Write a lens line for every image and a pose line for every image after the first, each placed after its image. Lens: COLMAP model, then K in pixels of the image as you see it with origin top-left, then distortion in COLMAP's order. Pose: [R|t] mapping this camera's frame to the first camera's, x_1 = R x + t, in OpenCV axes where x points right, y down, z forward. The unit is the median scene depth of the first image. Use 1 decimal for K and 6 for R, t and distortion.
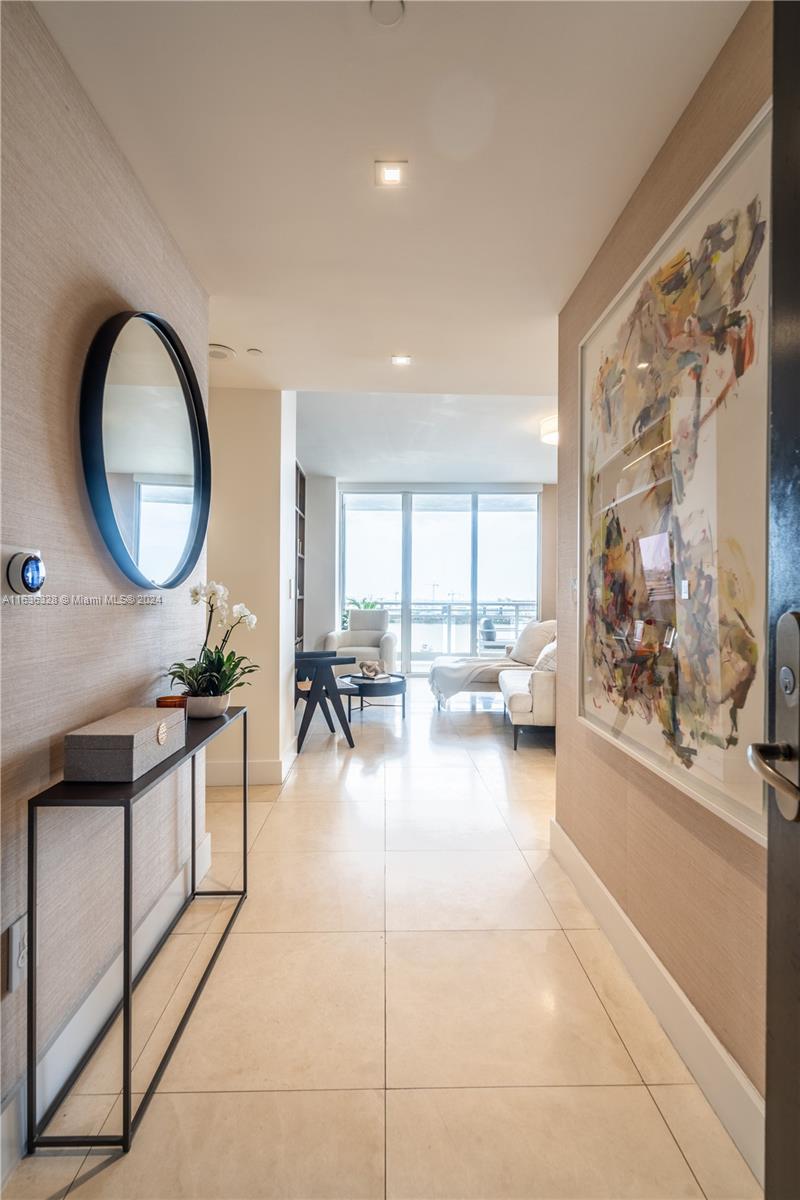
lens RADIAL K [[555.4, 0, 402.4], [0, 555.4, 598.6], [0, 0, 1]] dist [-0.004862, 0.001145]
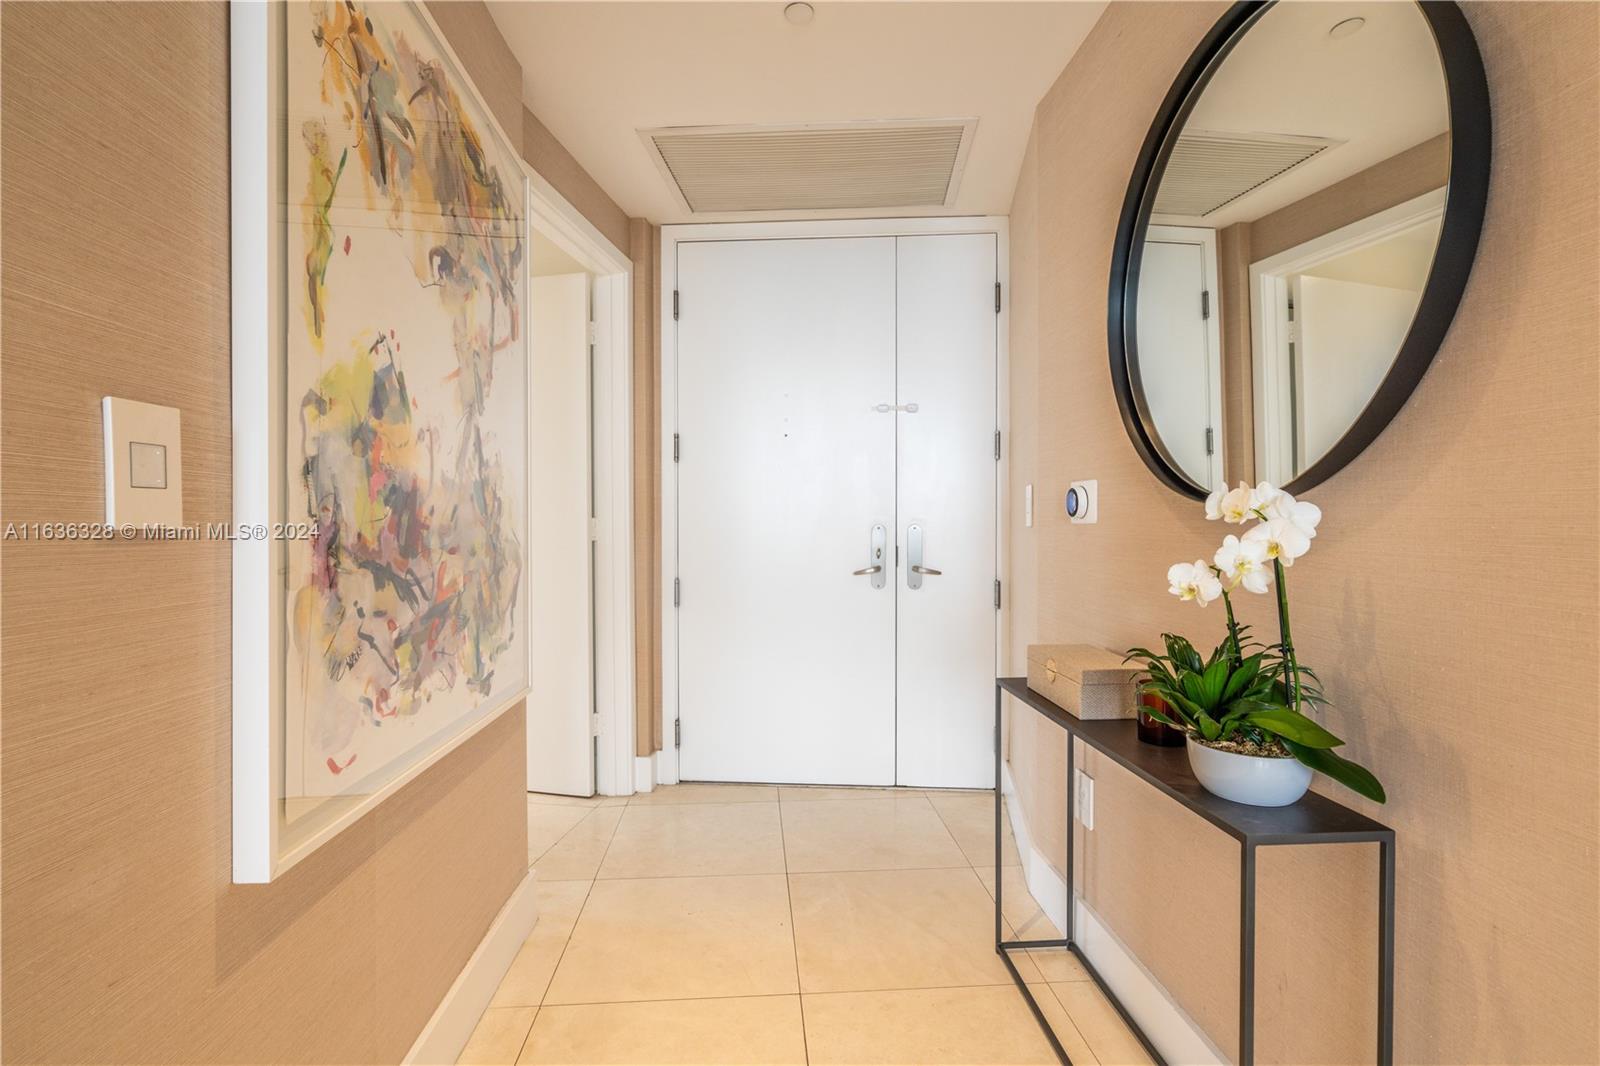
lens RADIAL K [[740.5, 0, 795.8], [0, 740.5, 527.0], [0, 0, 1]] dist [-0.004862, 0.001145]
pose [[-0.999526, -0.003607, -0.030563, 0.017017], [-0.003878, 0.999954, 0.008802, 0.000142], [0.030530, 0.008916, -0.999494, 1.815182]]
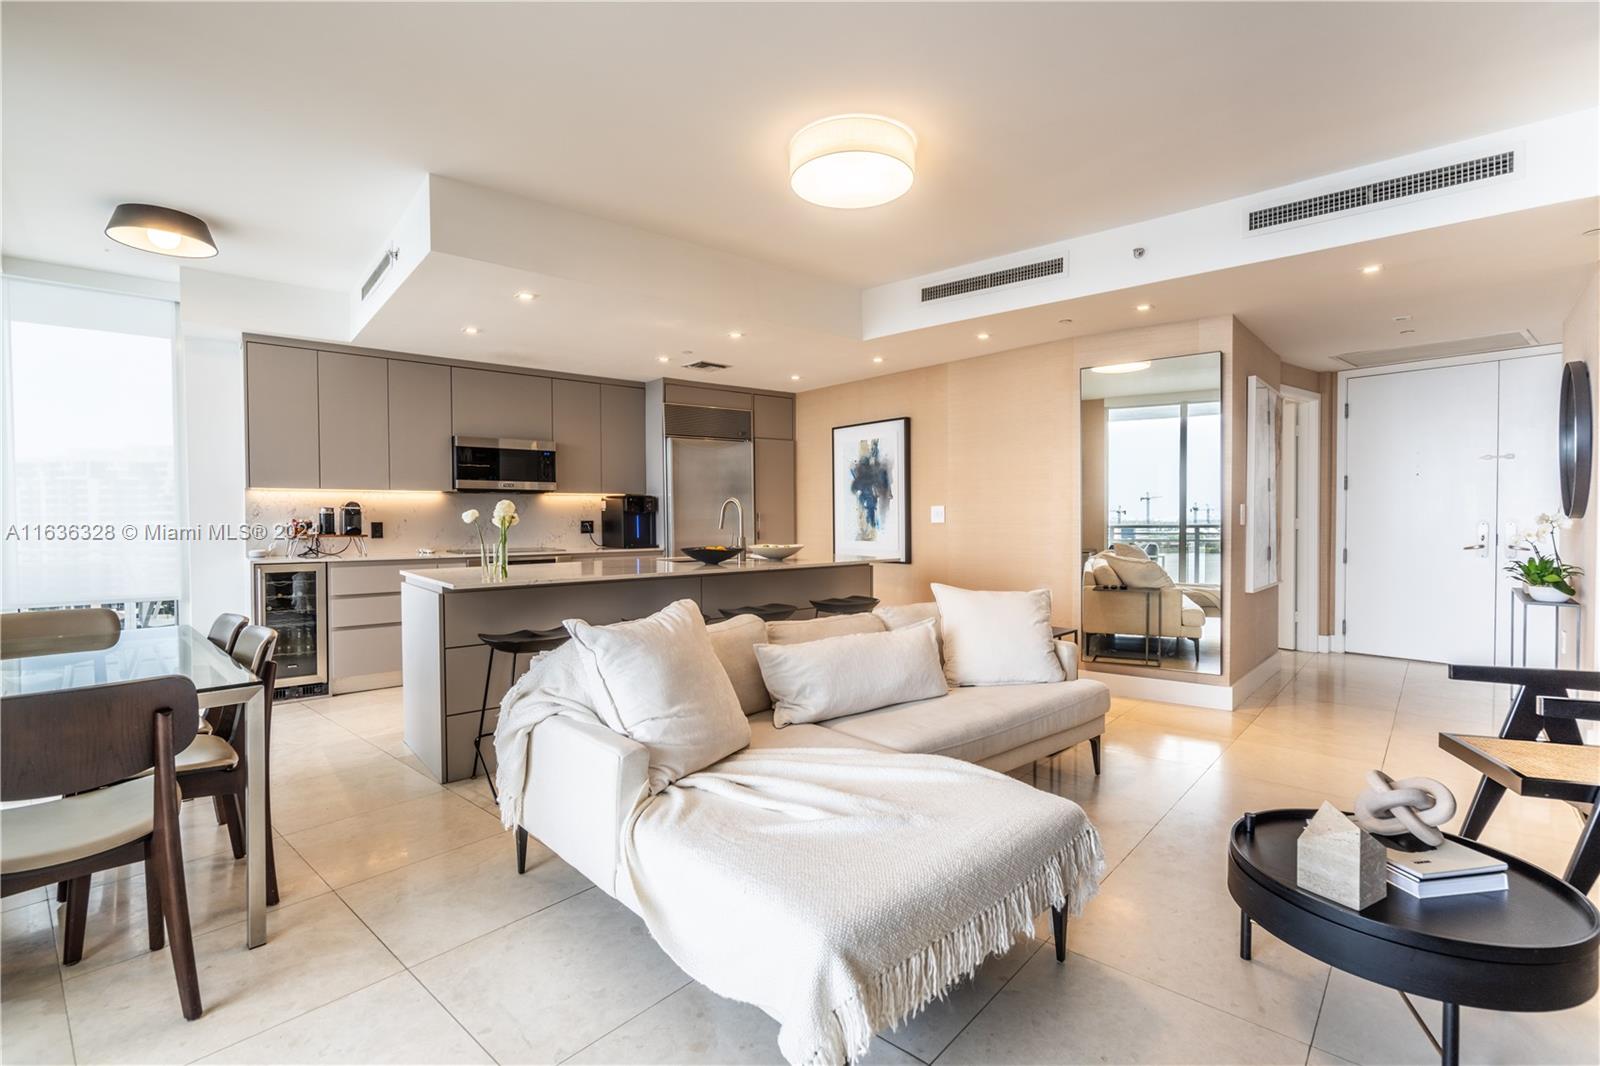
lens RADIAL K [[740.5, 0, 791.1], [0, 740.5, 533.9], [0, 0, 1]] dist [-0.004862, 0.001145]
pose [[-0.722571, -0.017387, 0.691078, -0.512202], [0.003110, 0.999592, 0.028401, -0.070121], [-0.691290, 0.022671, -0.722222, 6.468228]]
